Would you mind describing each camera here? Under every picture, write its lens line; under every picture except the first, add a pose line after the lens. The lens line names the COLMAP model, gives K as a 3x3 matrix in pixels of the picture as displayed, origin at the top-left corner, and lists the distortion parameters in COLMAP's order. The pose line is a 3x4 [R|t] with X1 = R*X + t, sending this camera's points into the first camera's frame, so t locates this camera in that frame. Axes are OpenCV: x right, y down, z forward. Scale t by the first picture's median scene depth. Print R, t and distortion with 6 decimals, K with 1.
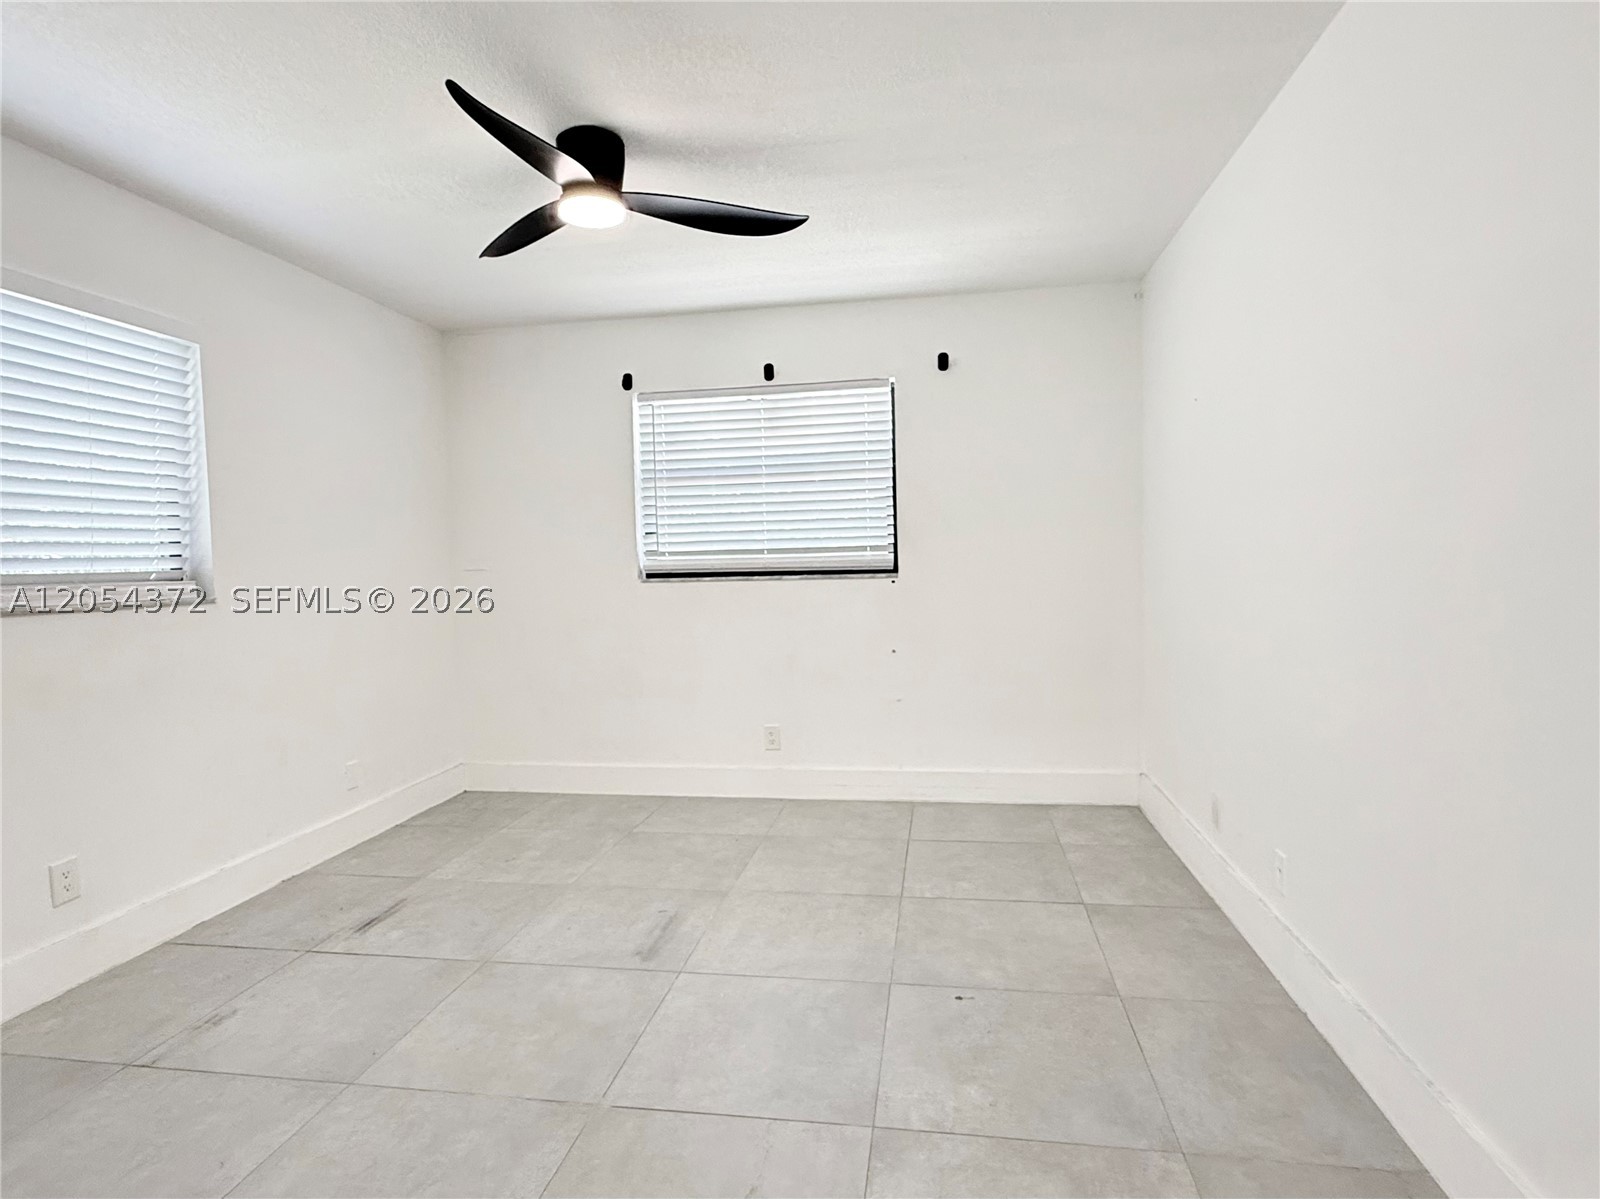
lens RADIAL K [[792.8, 0, 800.0], [0, 792.8, 599.5], [0, 0, 1]] dist [-0.001873, -0.000133]
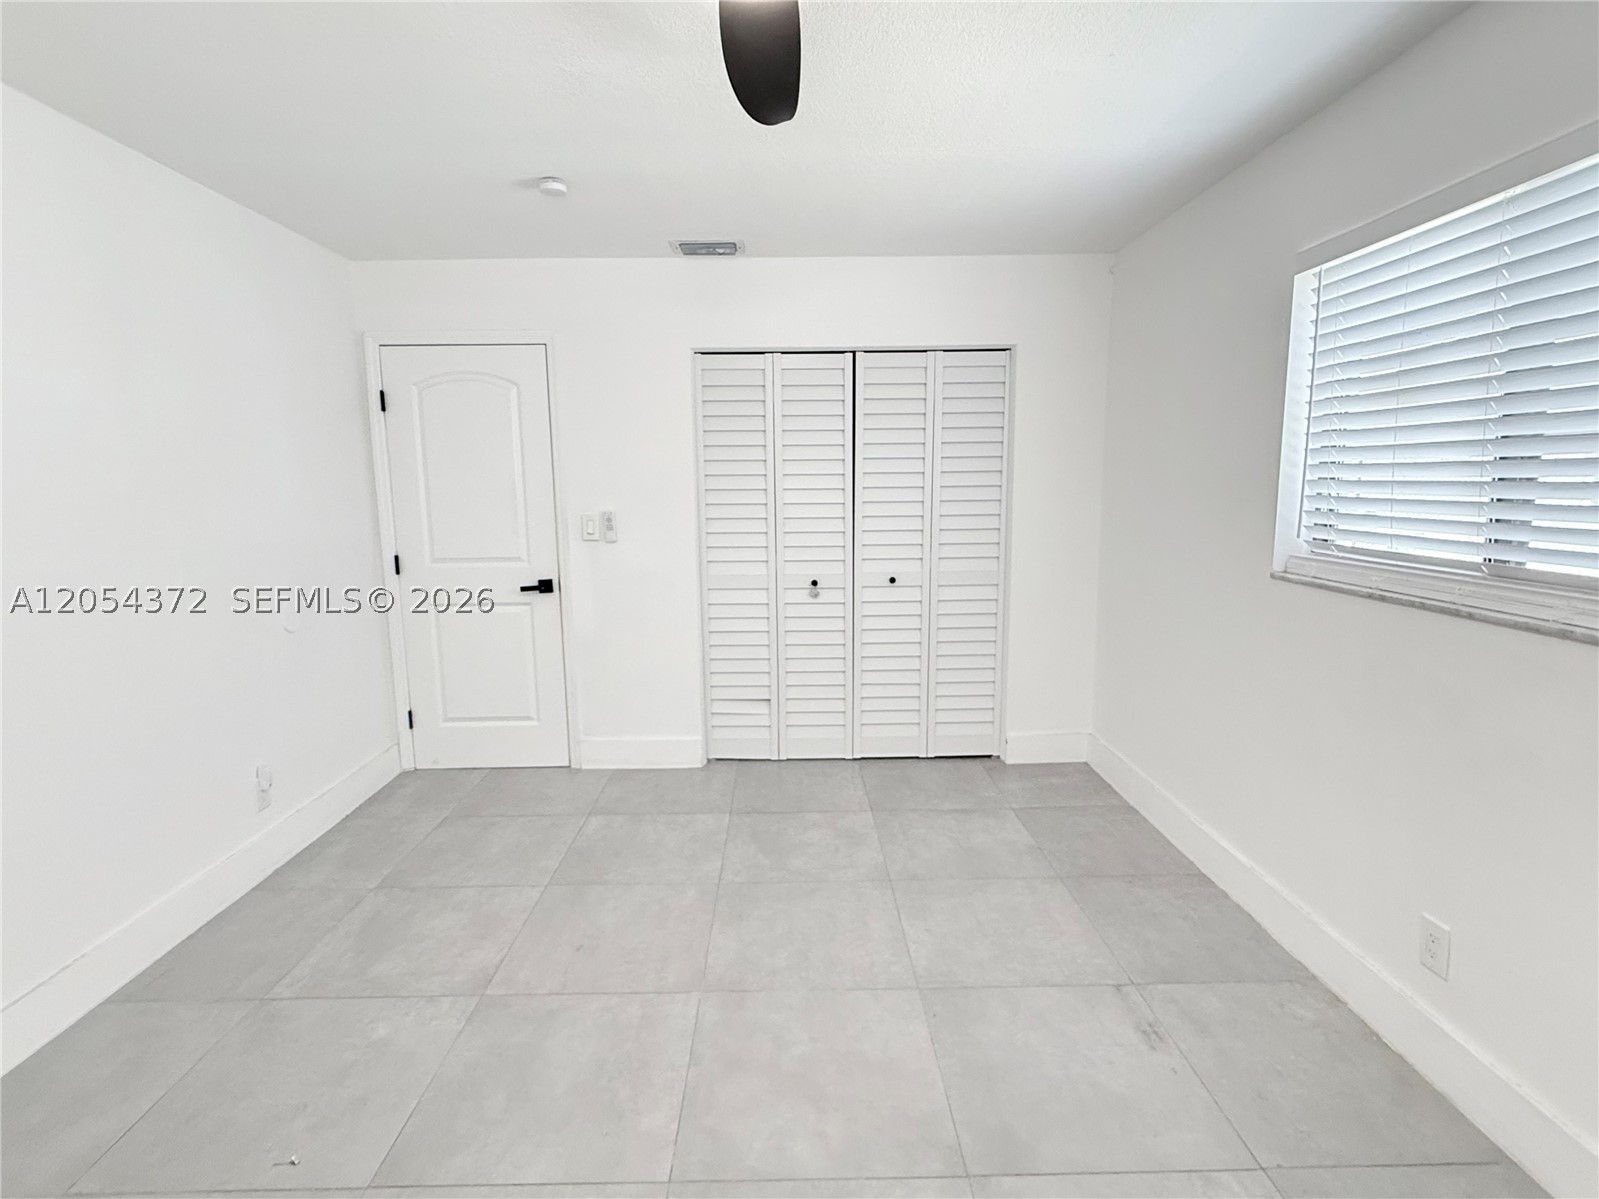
lens RADIAL K [[748.2, 0, 799.5], [0, 748.2, 599.5], [0, 0, 1]] dist [-0.012482, 0.000168]
pose [[-0.981580, 0.066242, -0.179199, -0.196373], [0.024352, 0.973696, 0.226544, -0.198428], [0.189492, 0.218007, -0.957374, 1.681297]]
